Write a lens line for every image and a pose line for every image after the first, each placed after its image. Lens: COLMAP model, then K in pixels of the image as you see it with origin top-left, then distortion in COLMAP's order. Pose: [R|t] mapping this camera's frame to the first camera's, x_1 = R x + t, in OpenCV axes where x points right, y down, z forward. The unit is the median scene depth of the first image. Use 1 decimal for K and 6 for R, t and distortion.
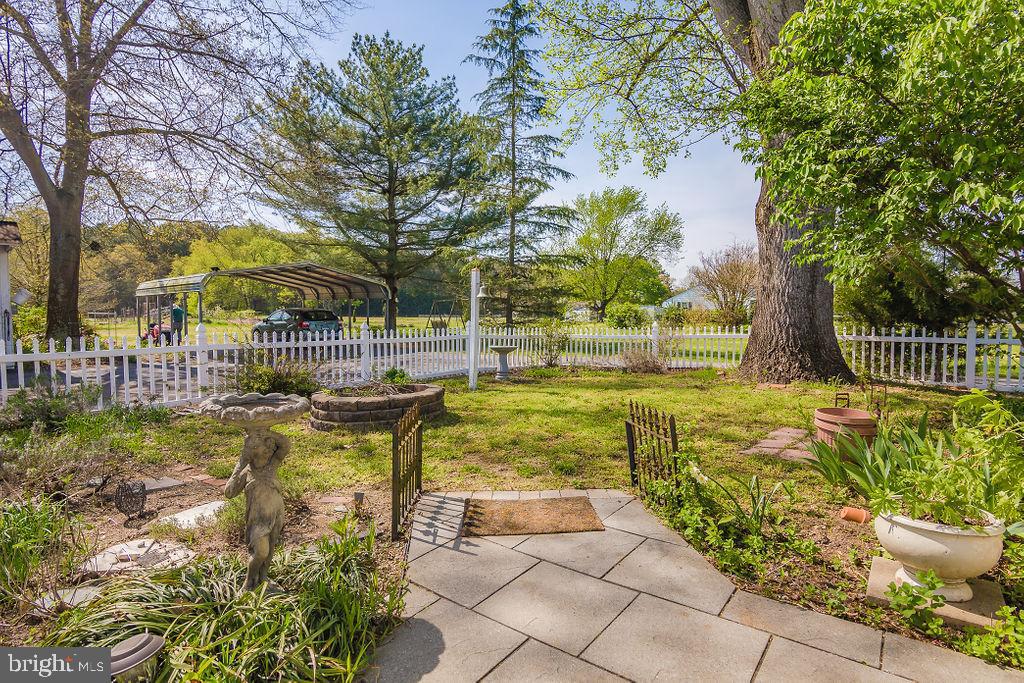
lens RADIAL K [[504.0, 0, 512.0], [0, 504.0, 341.5], [0, 0, 1]] dist [-0.024115, -0.000893]
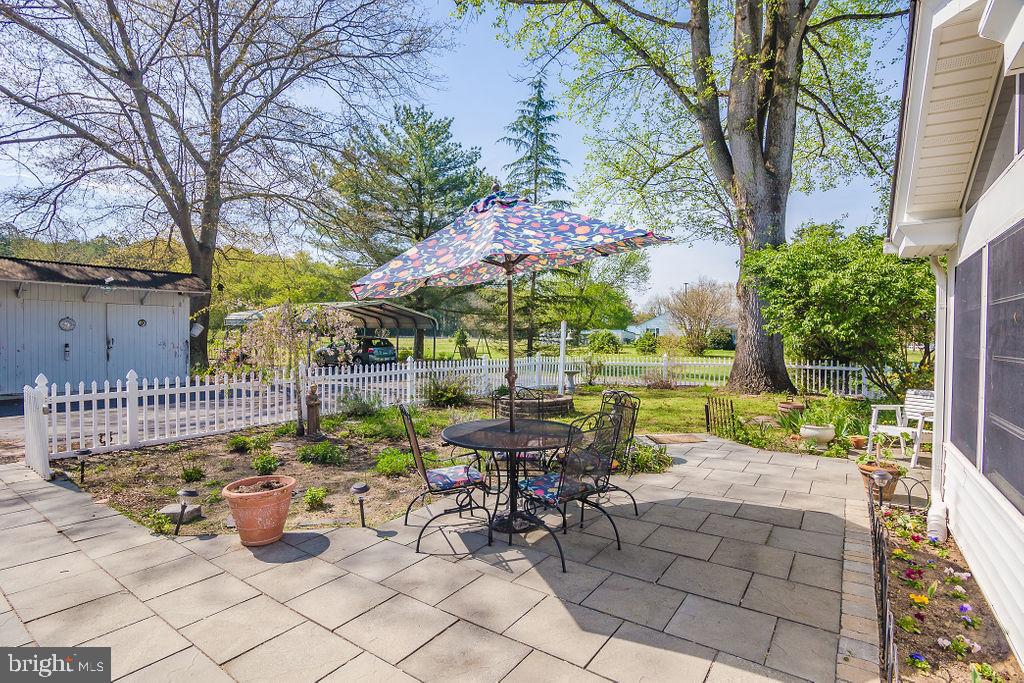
lens RADIAL K [[478.5, 0, 523.7], [0, 478.5, 345.2], [0, 0, 1]] dist [-0.018204, -0.000021]
pose [[0.996958, 0.010049, 0.077294, -0.181206], [-0.007303, 0.999335, -0.035729, -0.009263], [-0.077602, 0.035056, 0.996368, -0.271732]]
